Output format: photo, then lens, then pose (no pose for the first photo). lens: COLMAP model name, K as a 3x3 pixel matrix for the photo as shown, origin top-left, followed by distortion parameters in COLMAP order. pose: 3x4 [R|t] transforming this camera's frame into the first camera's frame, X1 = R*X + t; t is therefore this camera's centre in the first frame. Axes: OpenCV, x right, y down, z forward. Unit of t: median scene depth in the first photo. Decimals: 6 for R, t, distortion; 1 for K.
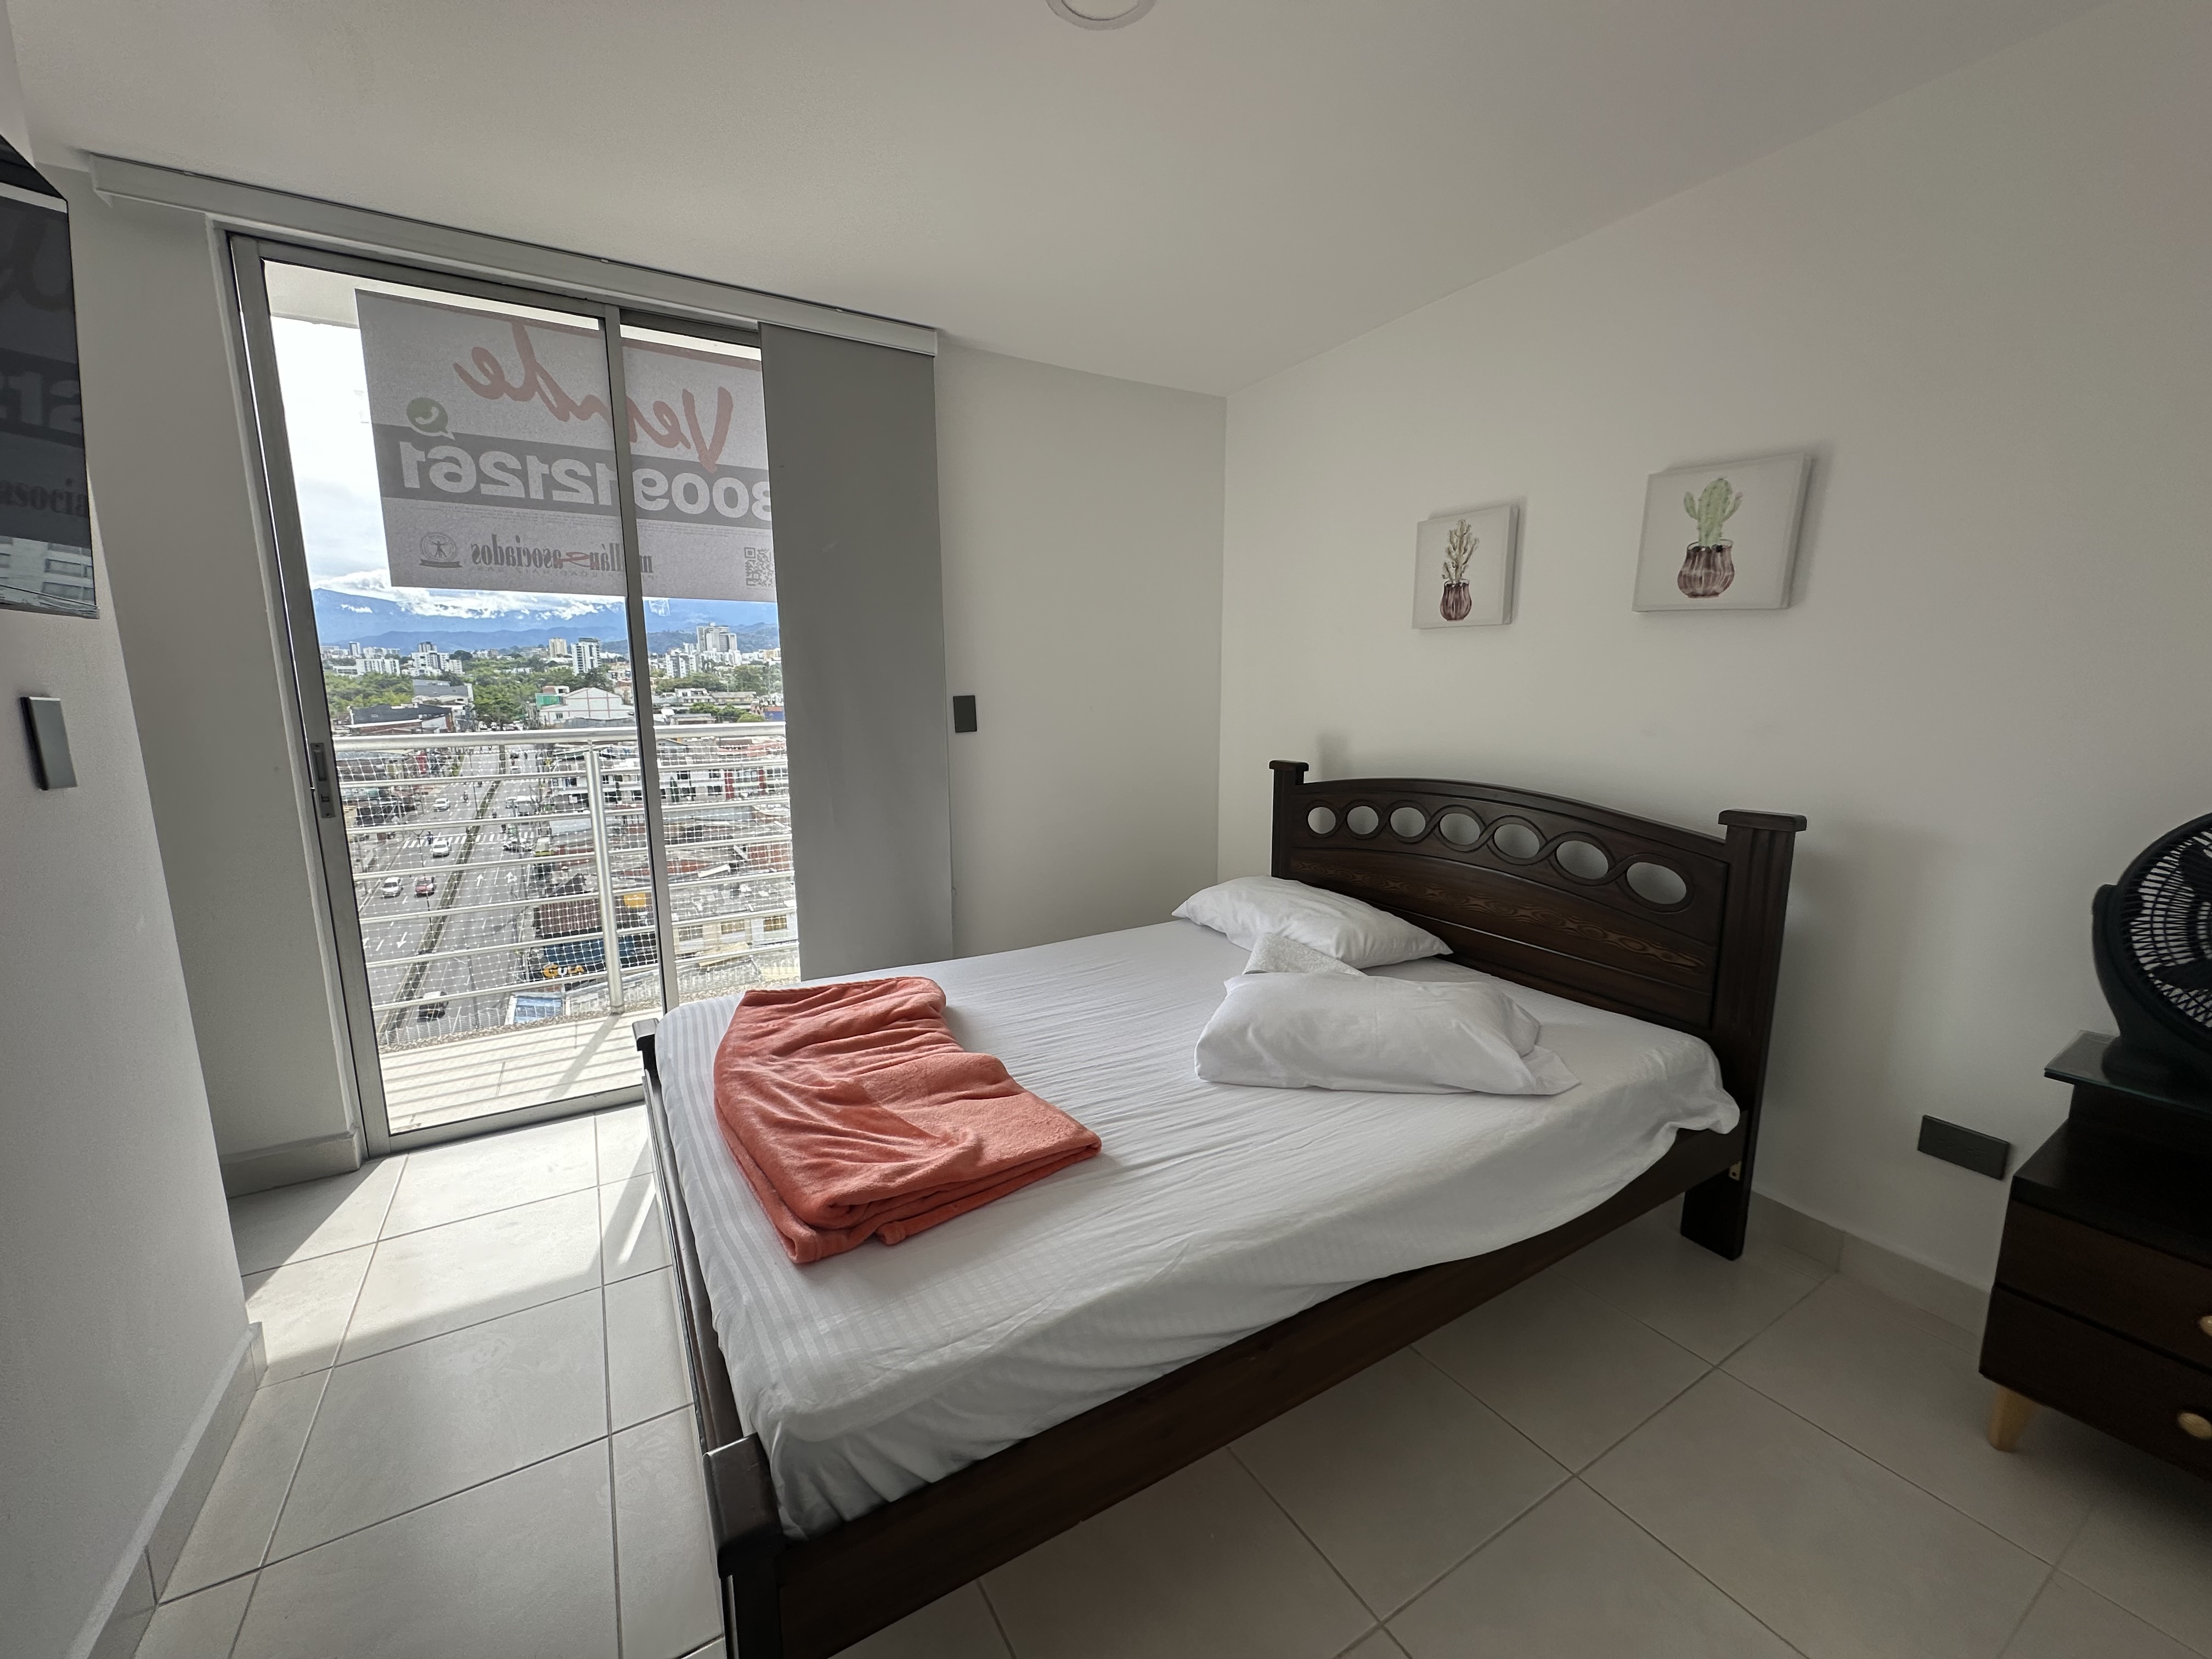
lens RADIAL K [[880.1, 0, 1106.0], [0, 880.1, 829.5], [0, 0, 1]] dist [-0.007852, 0.002844]
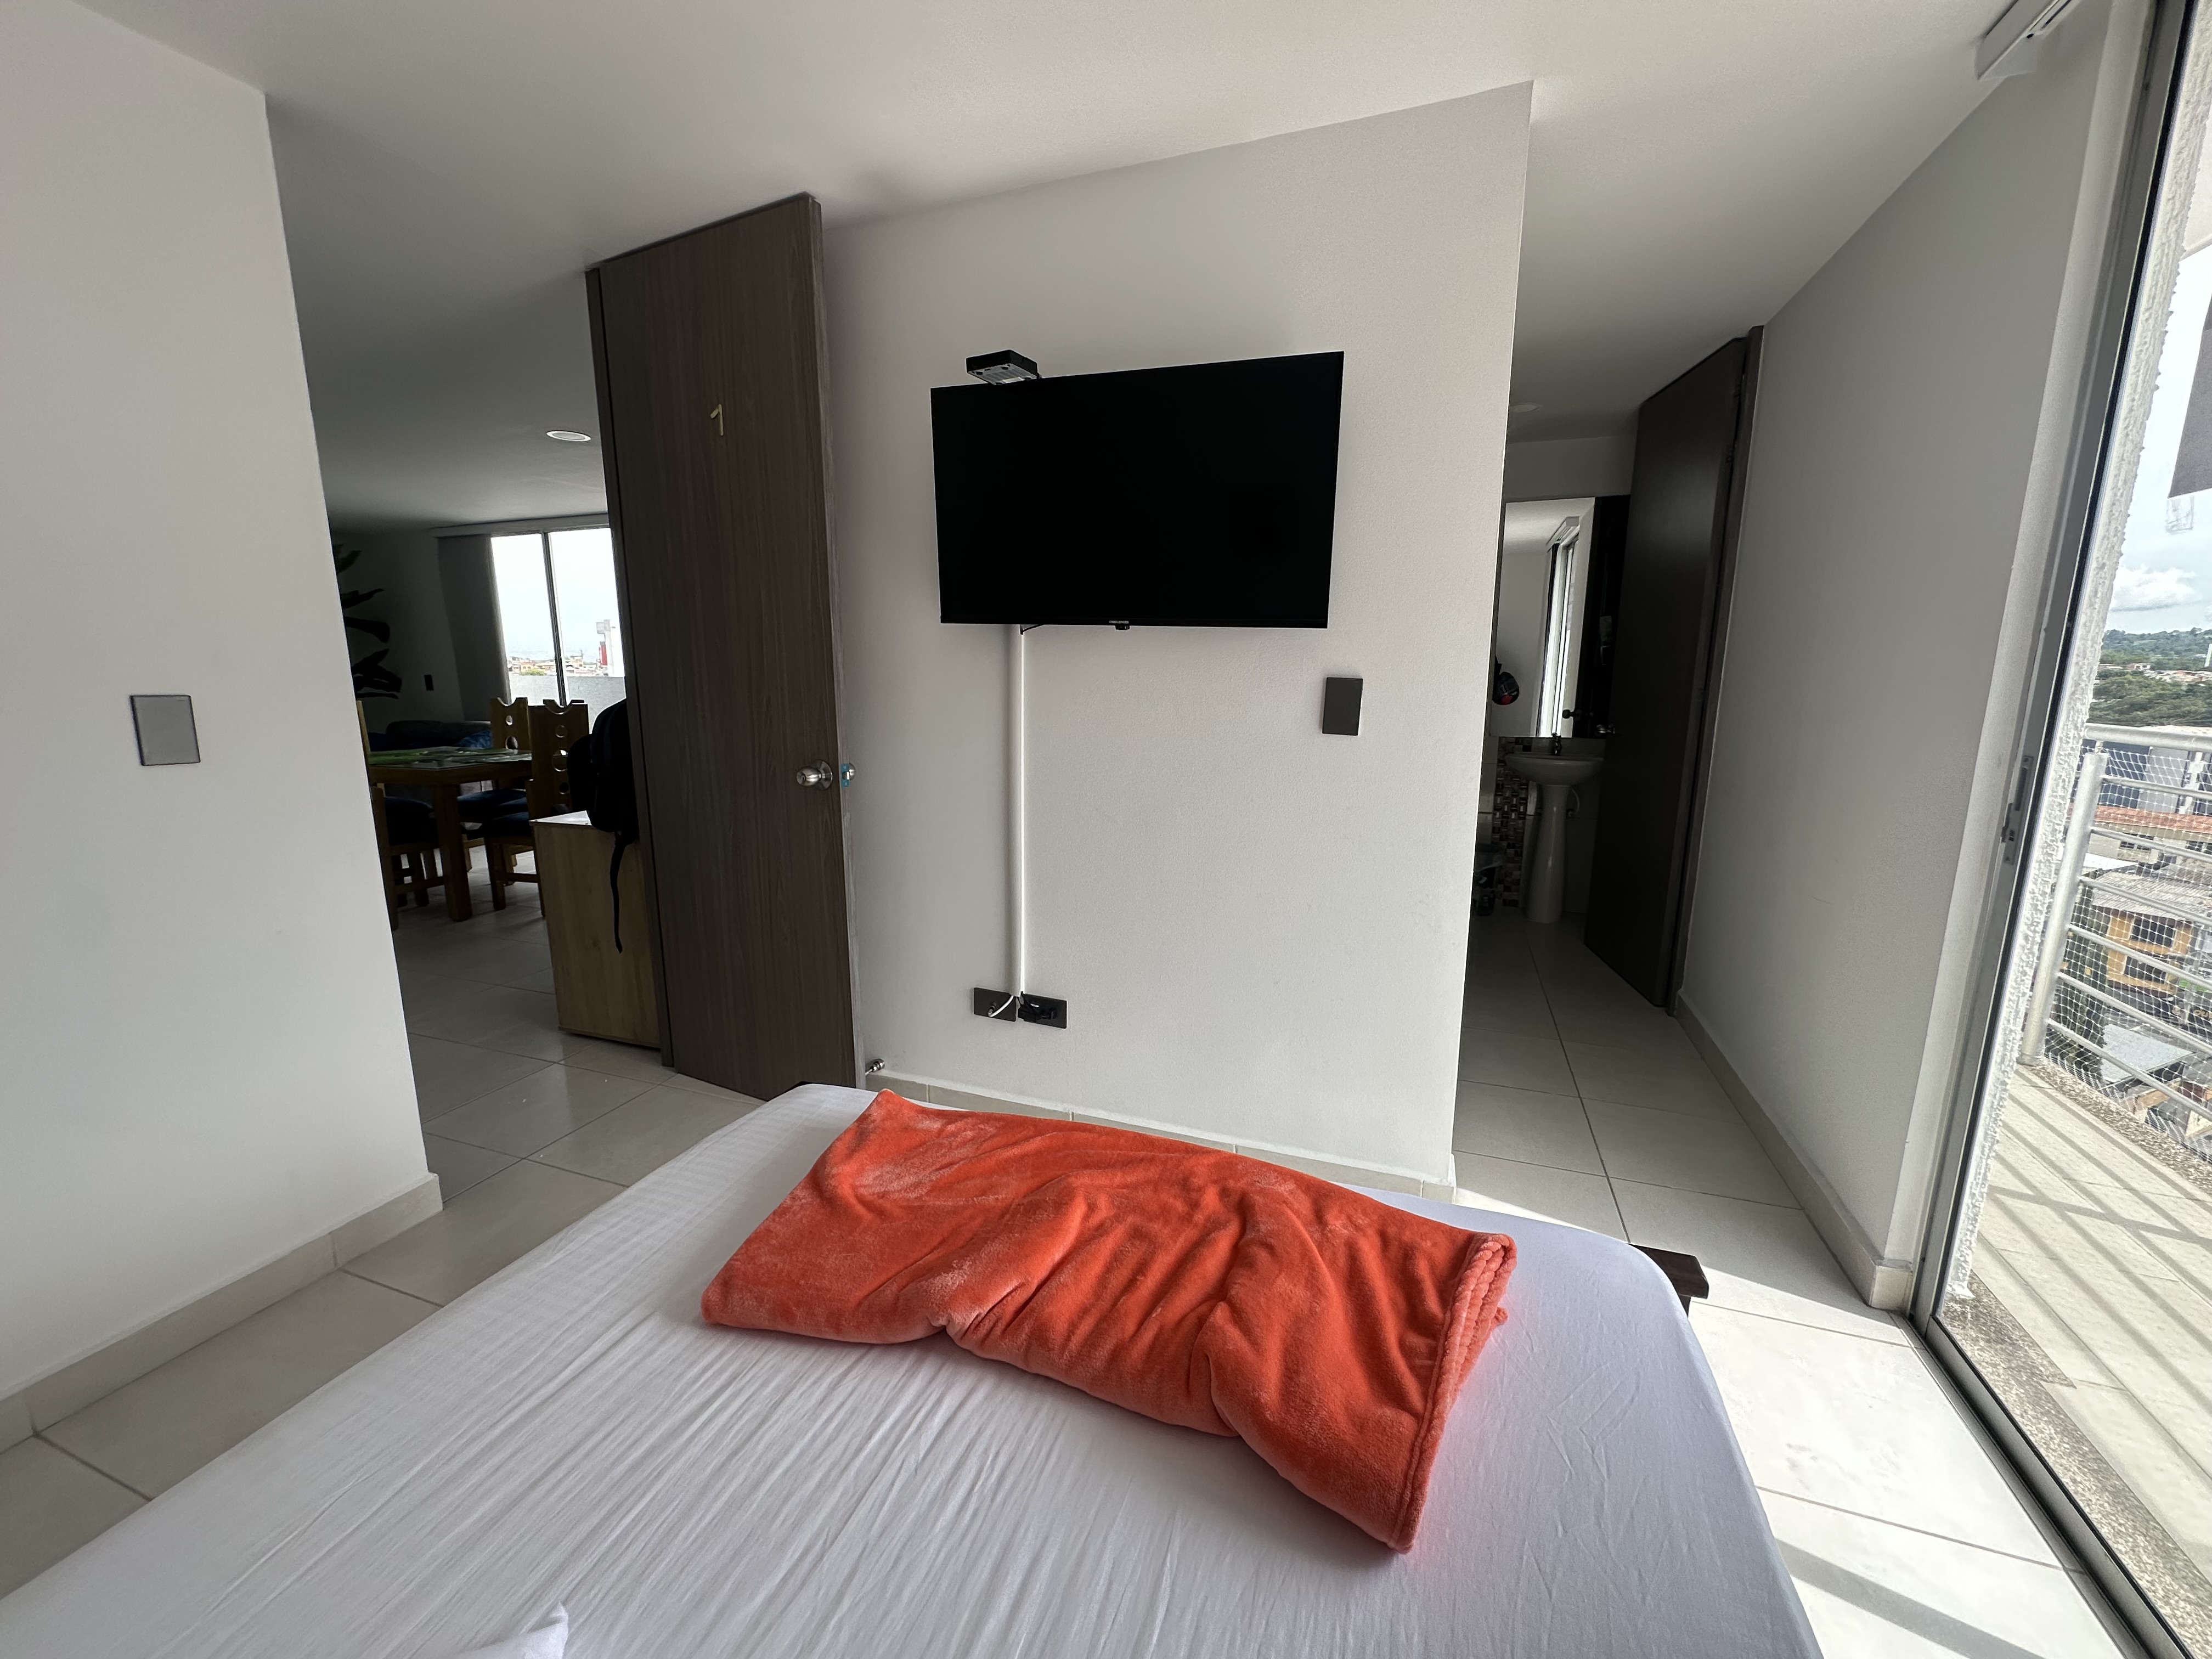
lens RADIAL K [[865.1, 0, 1106.0], [0, 865.1, 829.5], [0, 0, 1]] dist [-0.008860, 0.000034]
pose [[-0.770174, 0.121773, -0.626102, 0.078801], [-0.100031, 0.946400, 0.307117, -0.163990], [0.629942, 0.299162, -0.716711, 0.956299]]
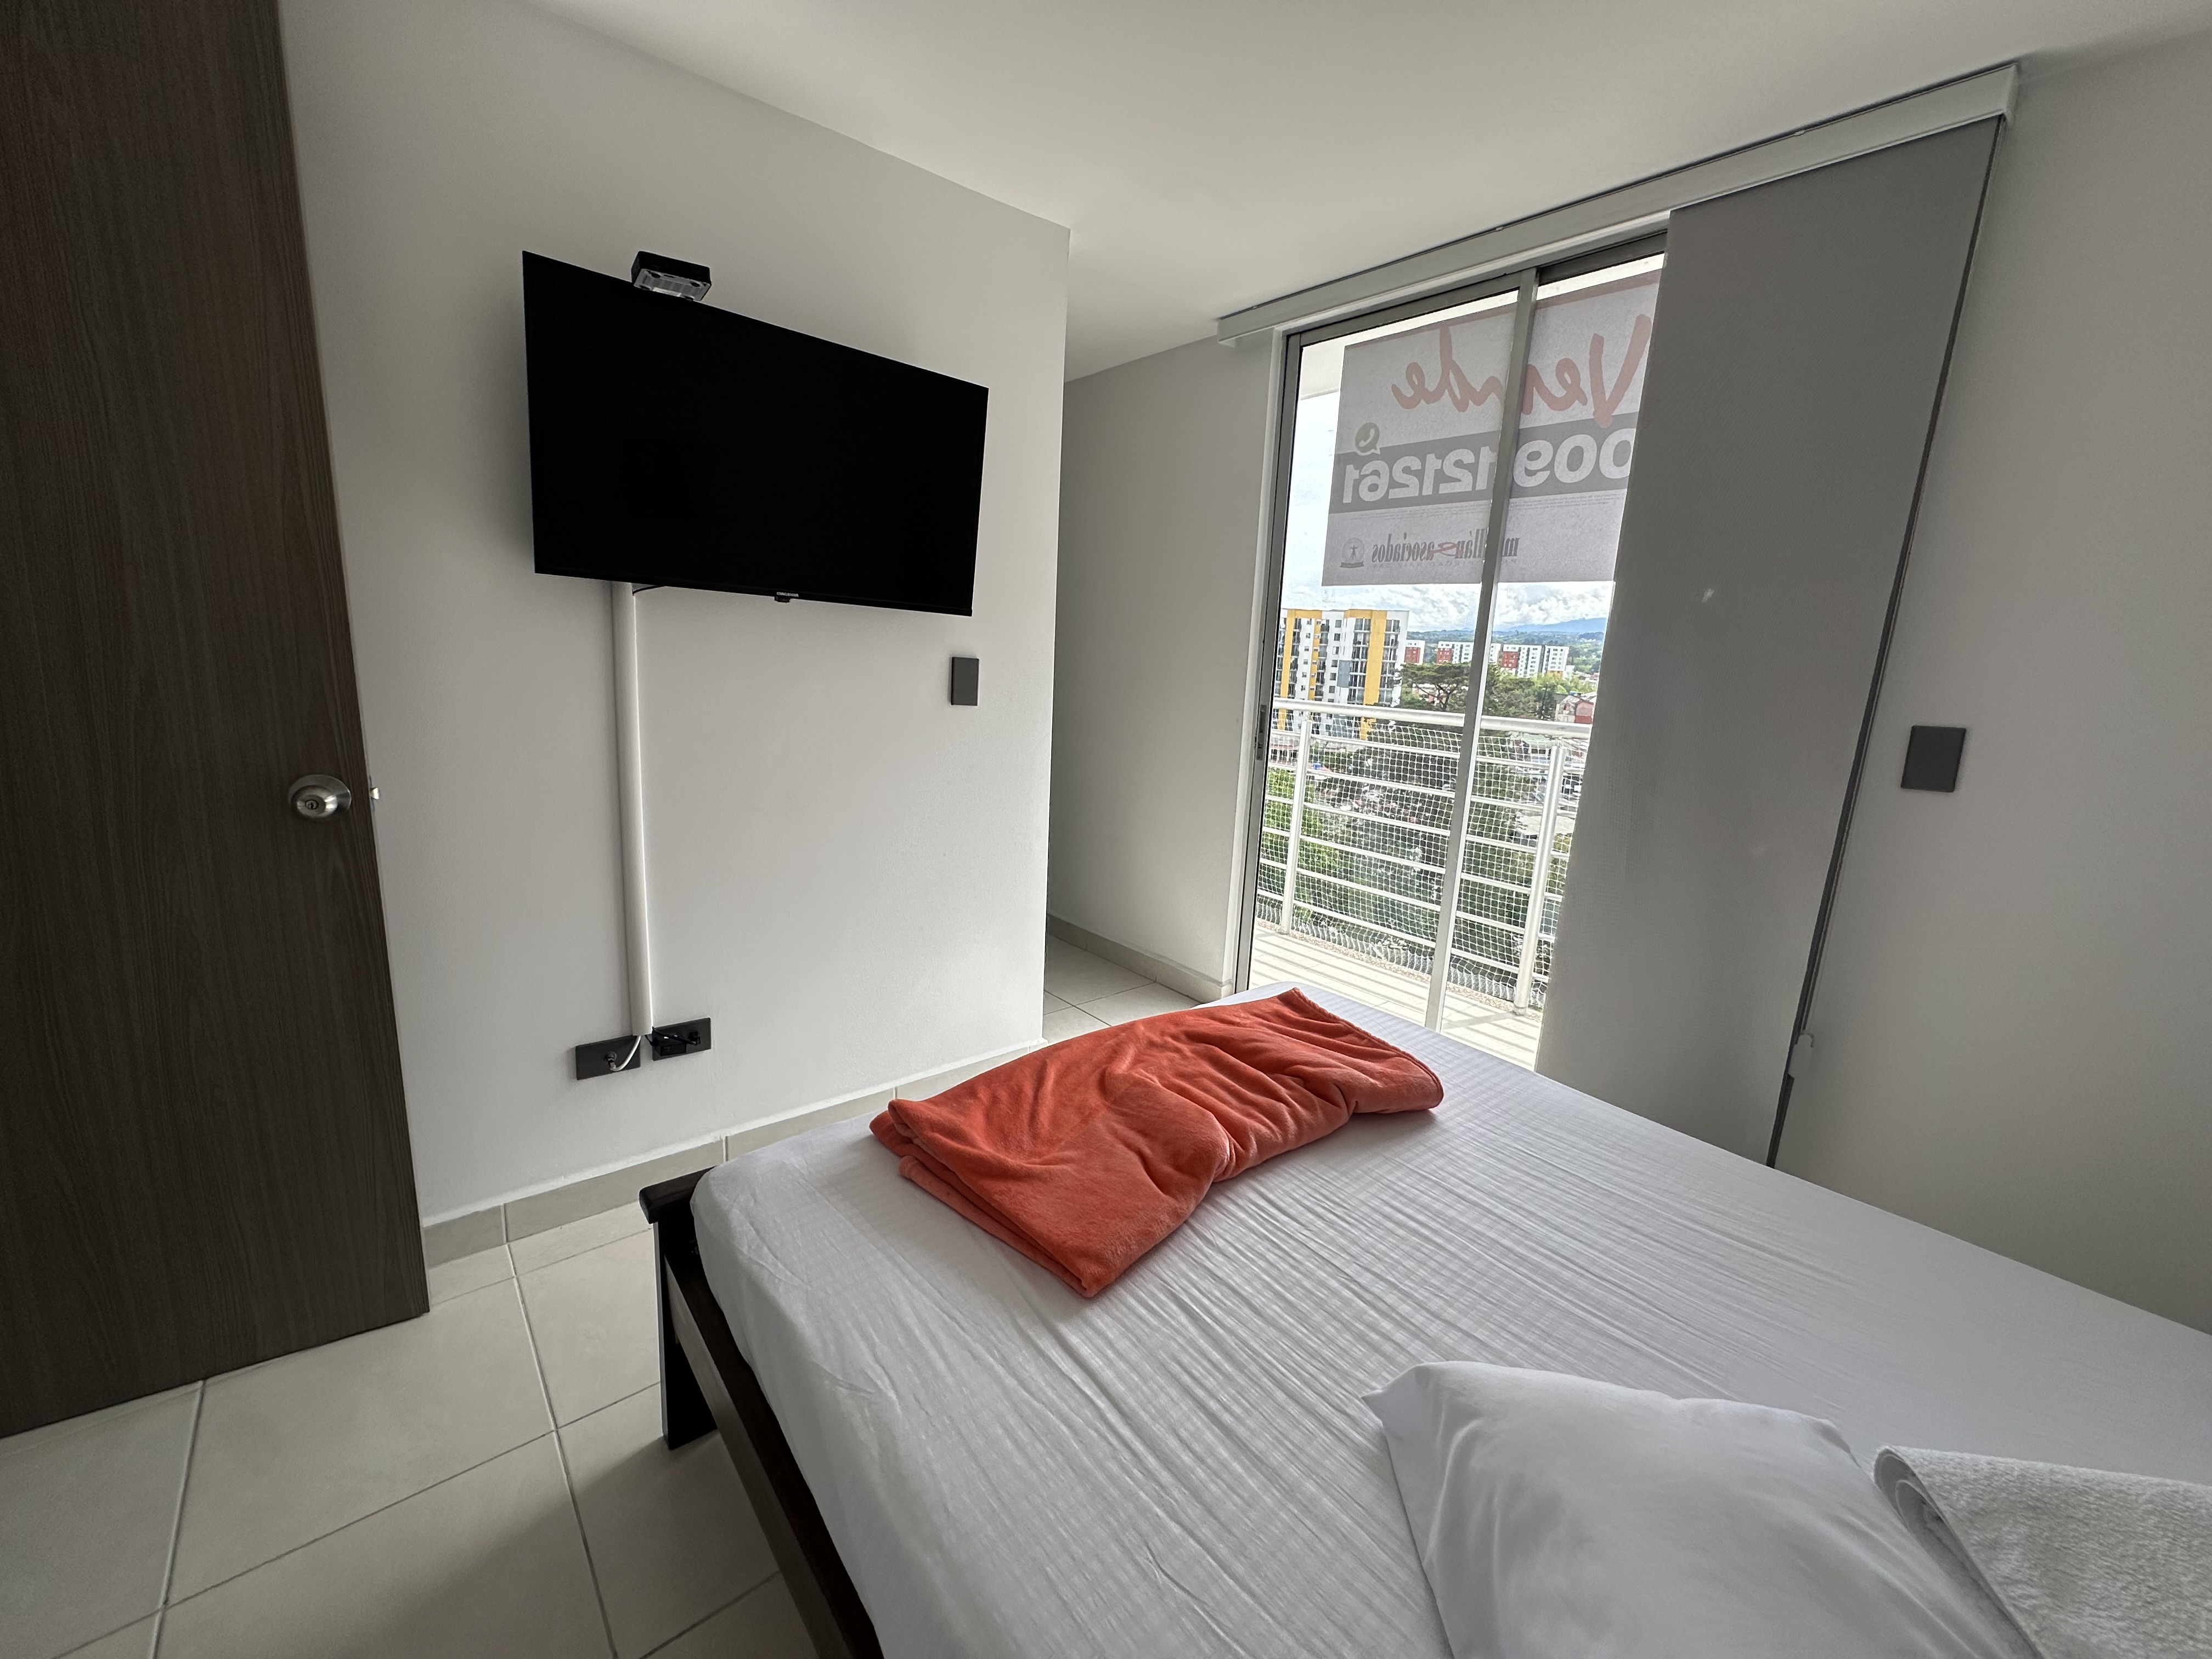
lens RADIAL K [[880.1, 0, 1106.0], [0, 880.1, 829.5], [0, 0, 1]] dist [-0.007852, 0.002844]
pose [[0.164941, 0.214815, -0.962626, 0.383380], [-0.207307, 0.961742, 0.179097, -0.097594], [0.964271, 0.170018, 0.203163, 0.473088]]
